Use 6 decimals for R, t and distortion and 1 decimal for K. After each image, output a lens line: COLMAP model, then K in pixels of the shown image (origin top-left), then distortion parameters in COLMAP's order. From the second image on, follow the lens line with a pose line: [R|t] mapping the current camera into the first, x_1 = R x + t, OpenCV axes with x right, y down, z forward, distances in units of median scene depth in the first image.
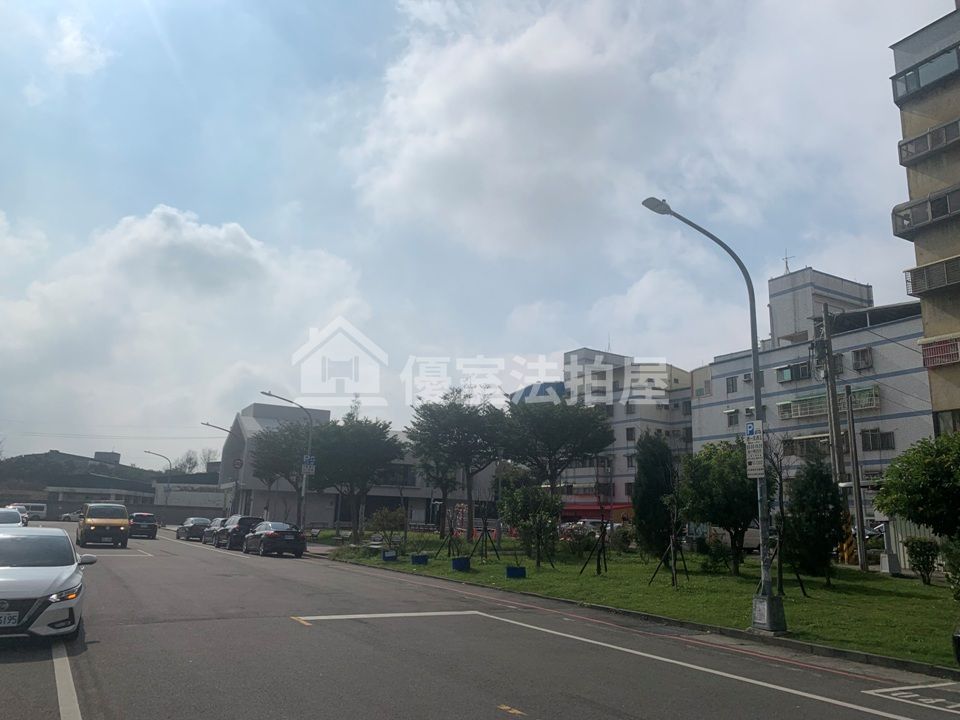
lens RADIAL K [[737.5, 0, 485.4], [0, 737.5, 355.2], [0, 0, 1]] dist [-0.000313, -0.005086]
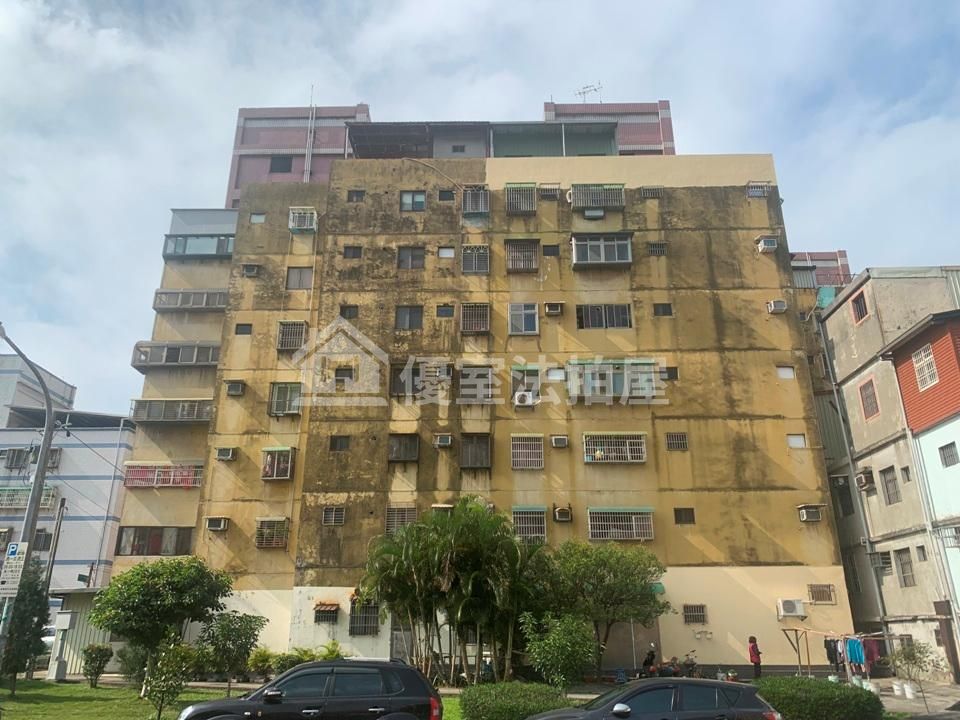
lens RADIAL K [[737.5, 0, 485.4], [0, 737.5, 355.2], [0, 0, 1]] dist [-0.000313, -0.005086]
pose [[0.494318, 0.279535, 0.823110, -0.119480], [-0.177617, 0.959388, -0.219148, -0.026560], [-0.850942, -0.037870, 0.523893, -0.062919]]
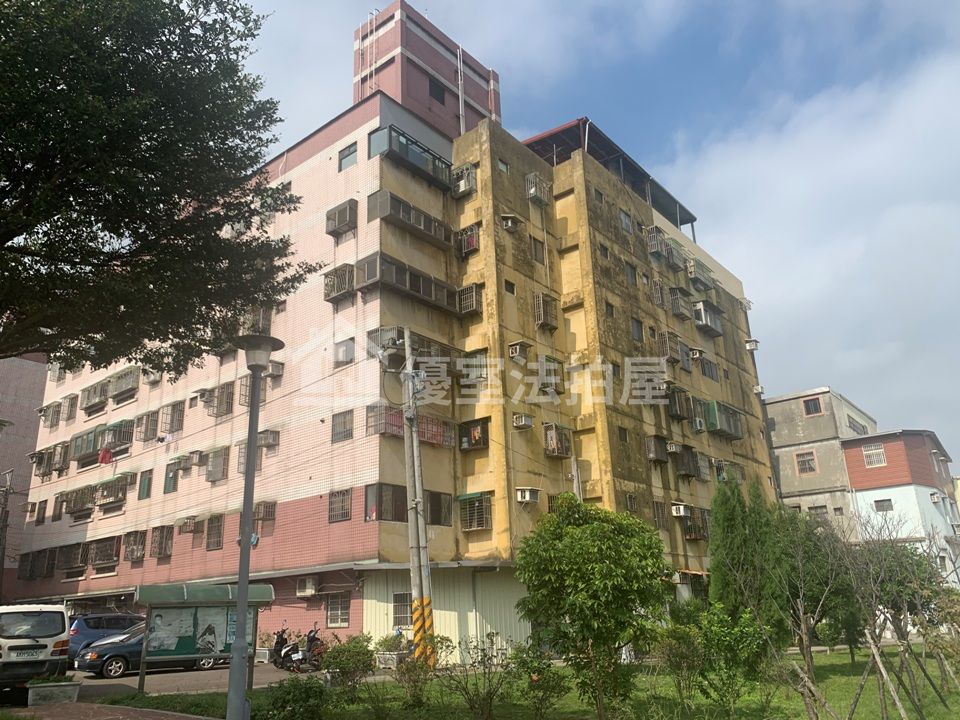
lens RADIAL K [[737.5, 0, 485.4], [0, 737.5, 355.2], [0, 0, 1]] dist [-0.000313, -0.005086]
pose [[-0.358887, 0.290805, 0.886923, -0.284307], [-0.193735, 0.906324, -0.375559, 0.270687], [-0.913054, -0.306611, -0.268929, 1.269055]]
